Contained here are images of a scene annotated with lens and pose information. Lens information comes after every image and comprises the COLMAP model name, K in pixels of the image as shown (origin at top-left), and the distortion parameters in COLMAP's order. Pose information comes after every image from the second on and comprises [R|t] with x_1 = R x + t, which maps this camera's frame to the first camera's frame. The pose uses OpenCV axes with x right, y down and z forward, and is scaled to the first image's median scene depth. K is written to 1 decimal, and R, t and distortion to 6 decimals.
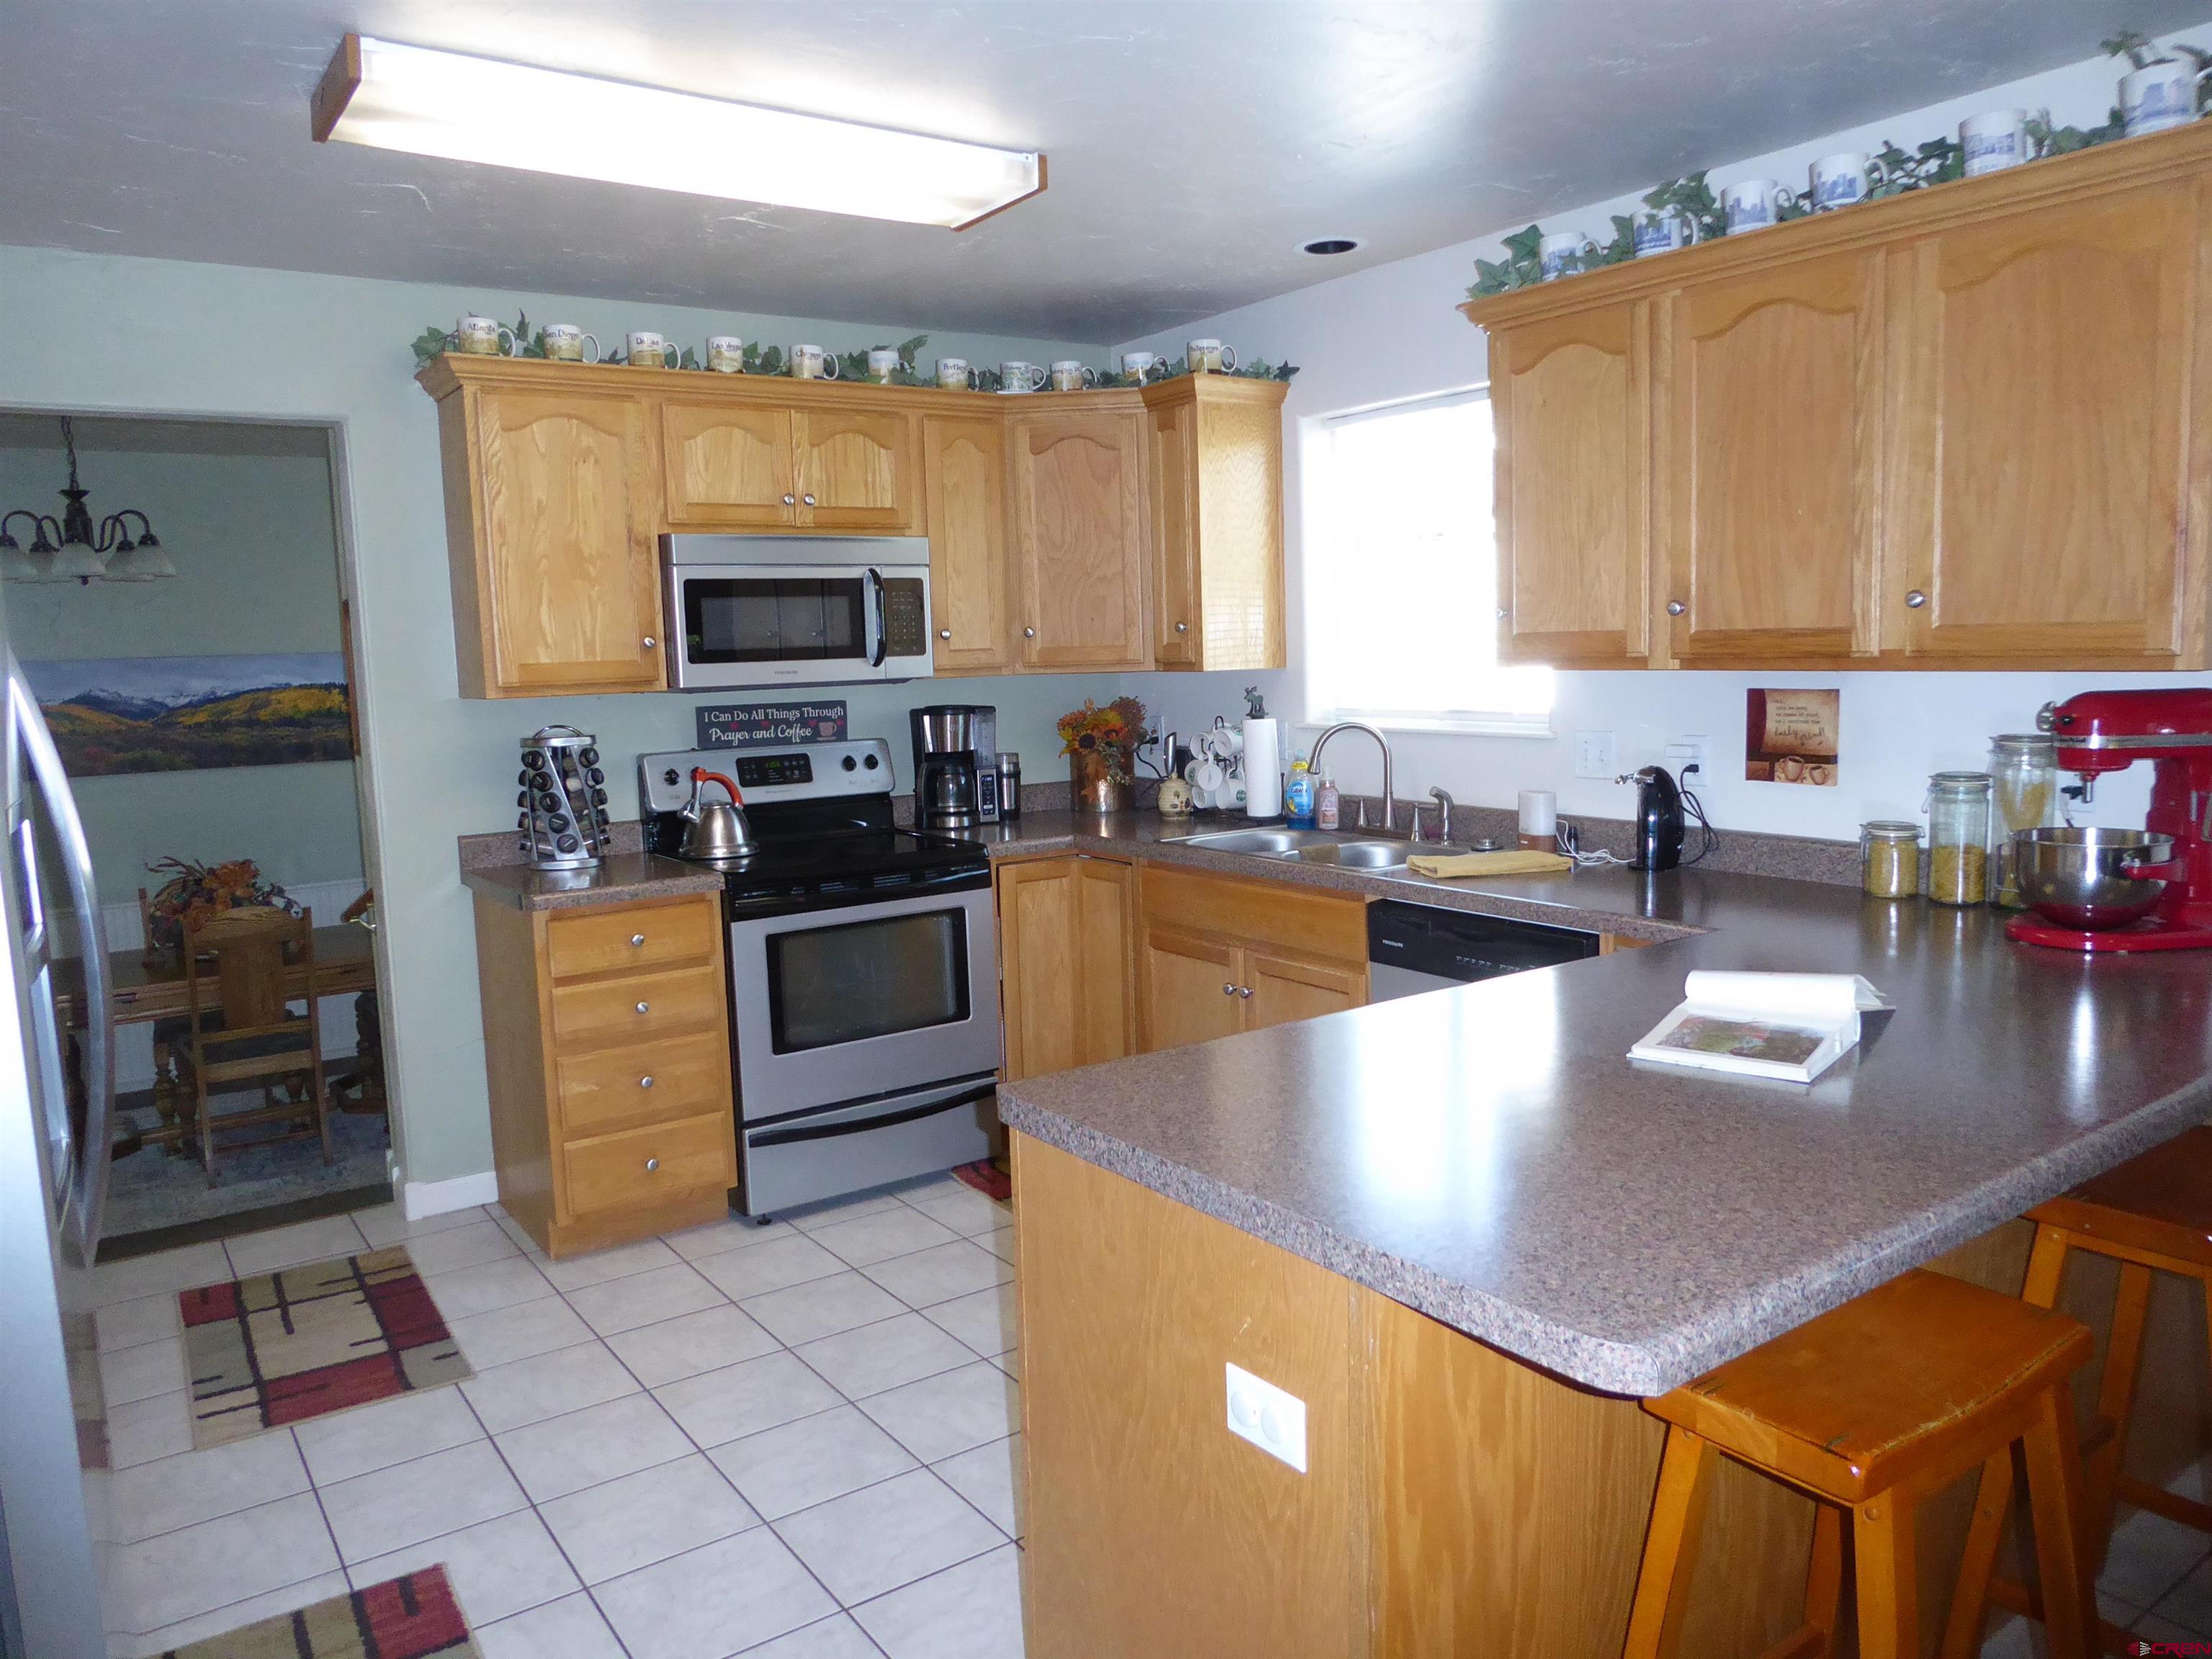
lens RADIAL K [[1549.1, 0, 1106.6], [0, 1549.1, 831.2], [0, 0, 1]] dist [-0.039244, 0.010966]
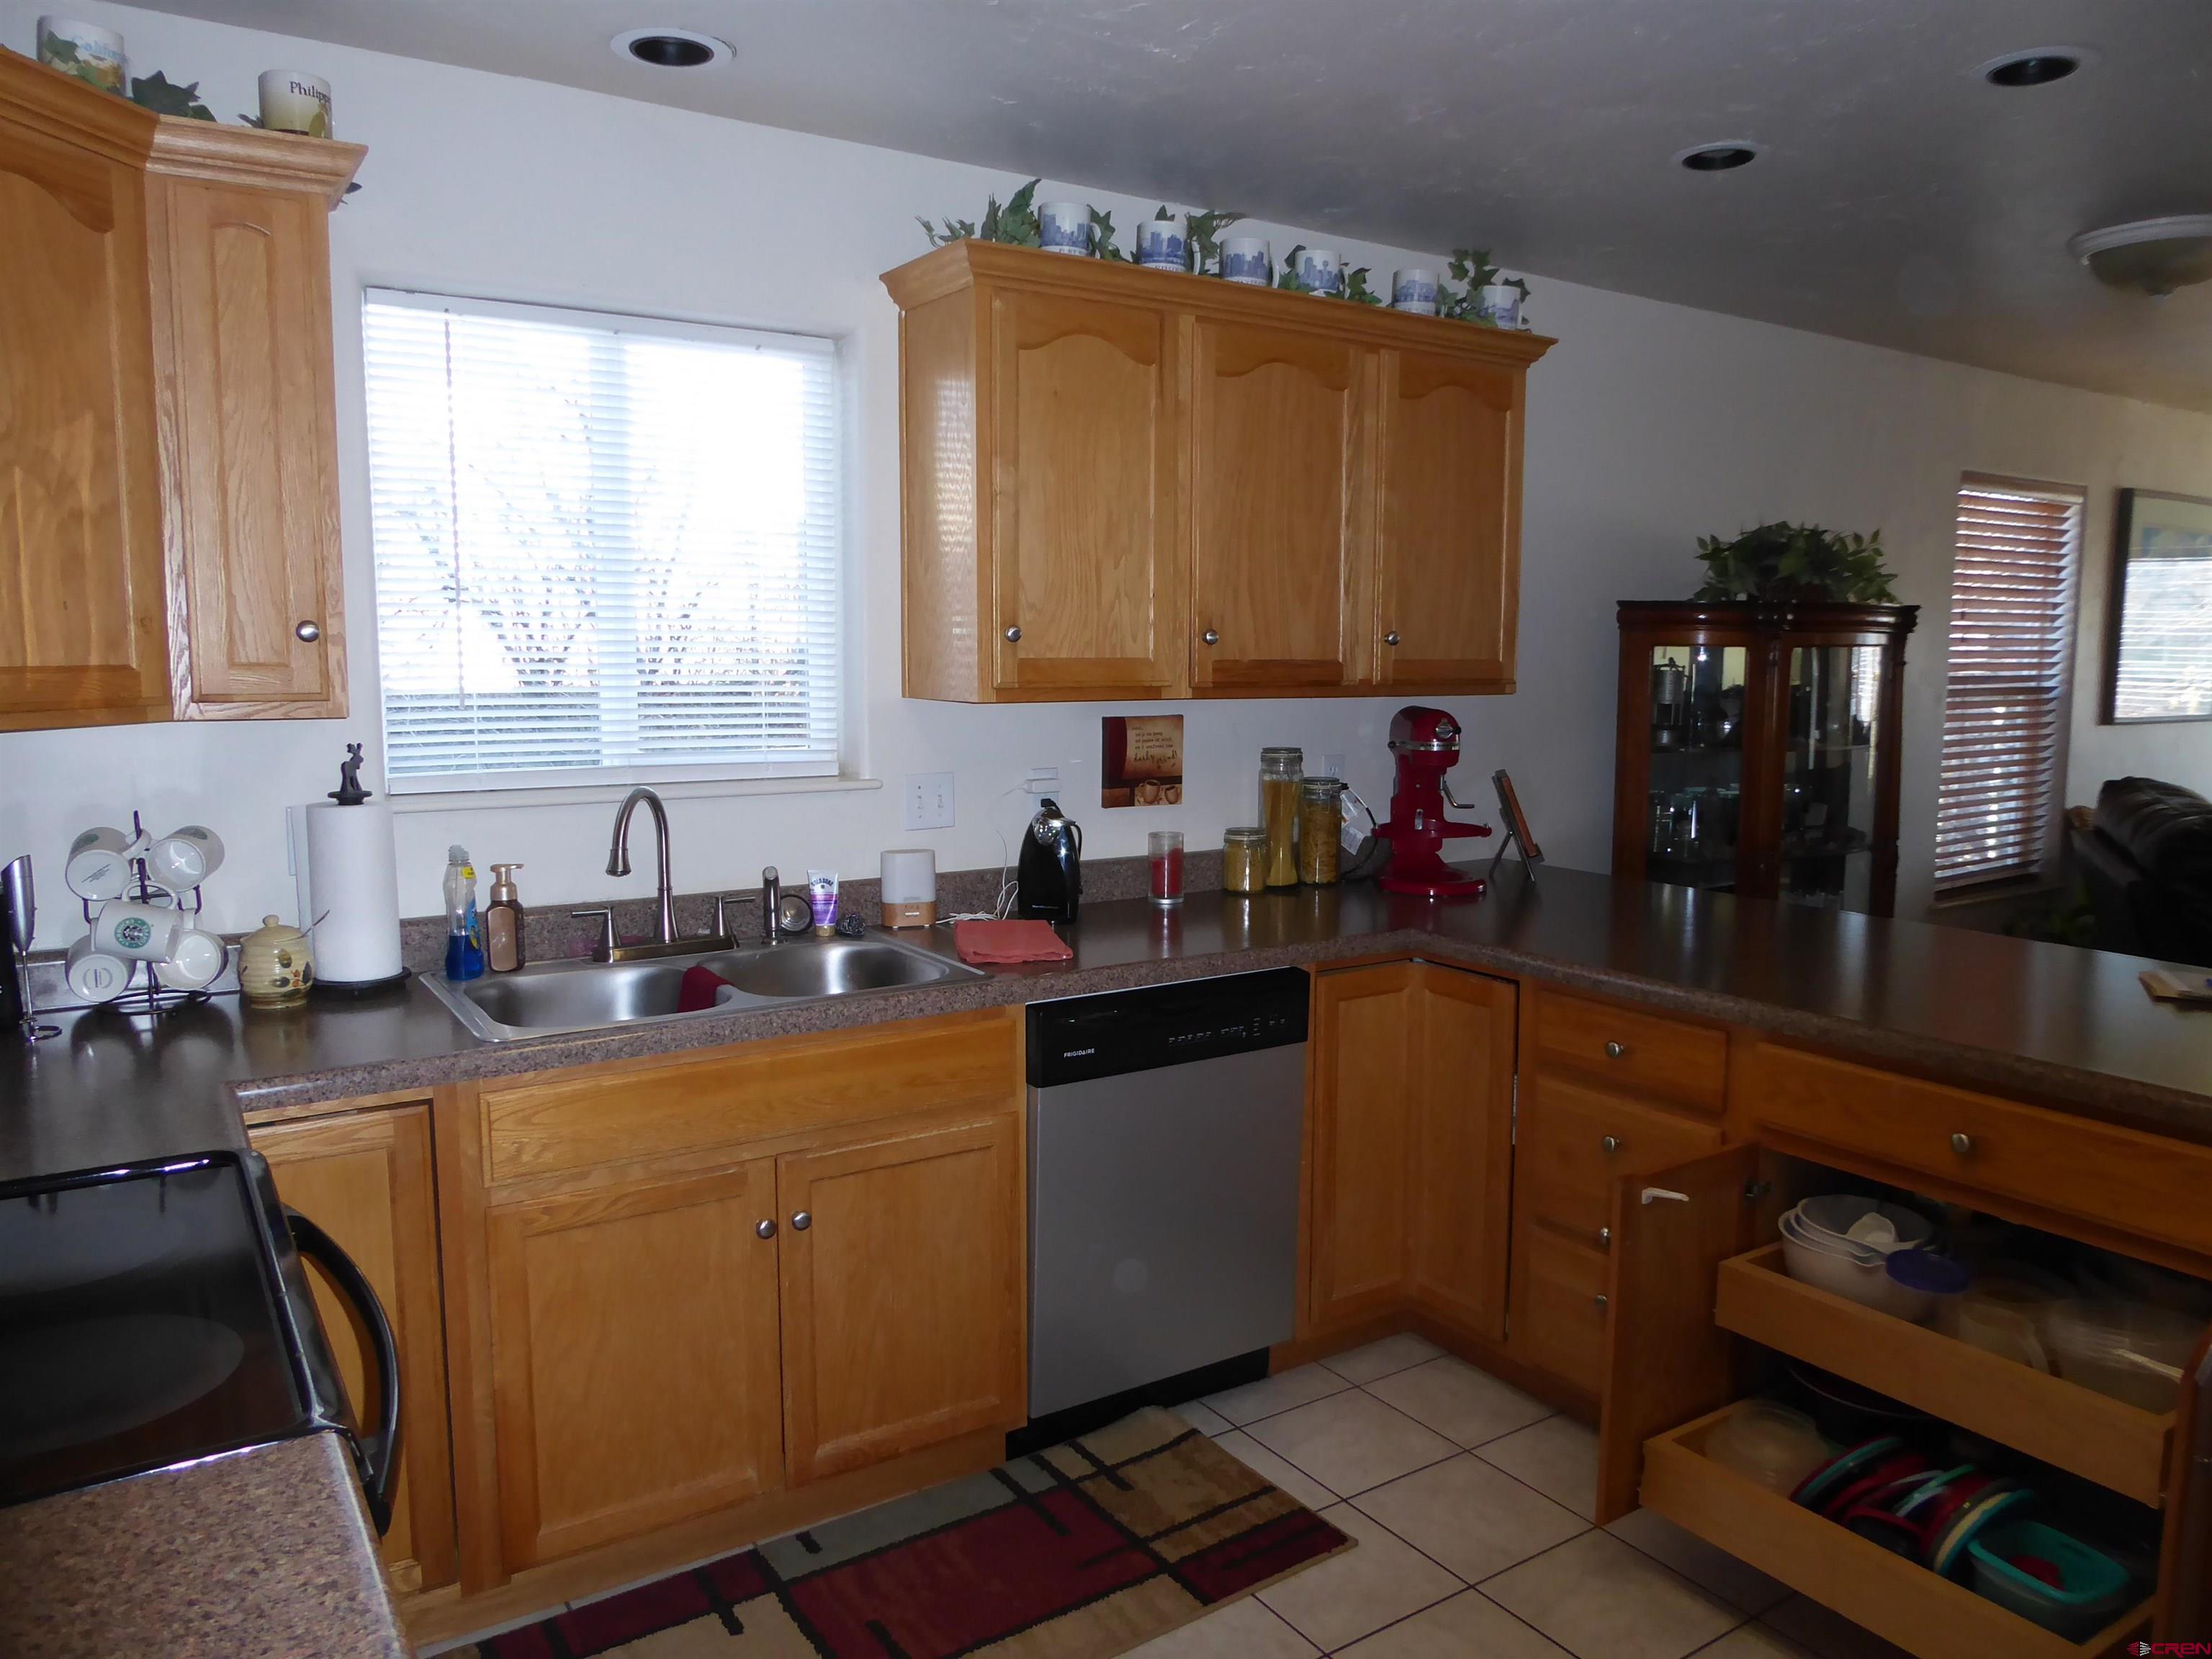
lens RADIAL K [[1549.1, 0, 1106.6], [0, 1549.1, 817.9], [0, 0, 1]] dist [-0.039244, 0.010966]
pose [[0.042890, -0.082740, 0.995648, -0.605500], [0.117028, 0.990120, 0.077239, -0.106719], [-0.992202, 0.113206, 0.052149, 0.962264]]
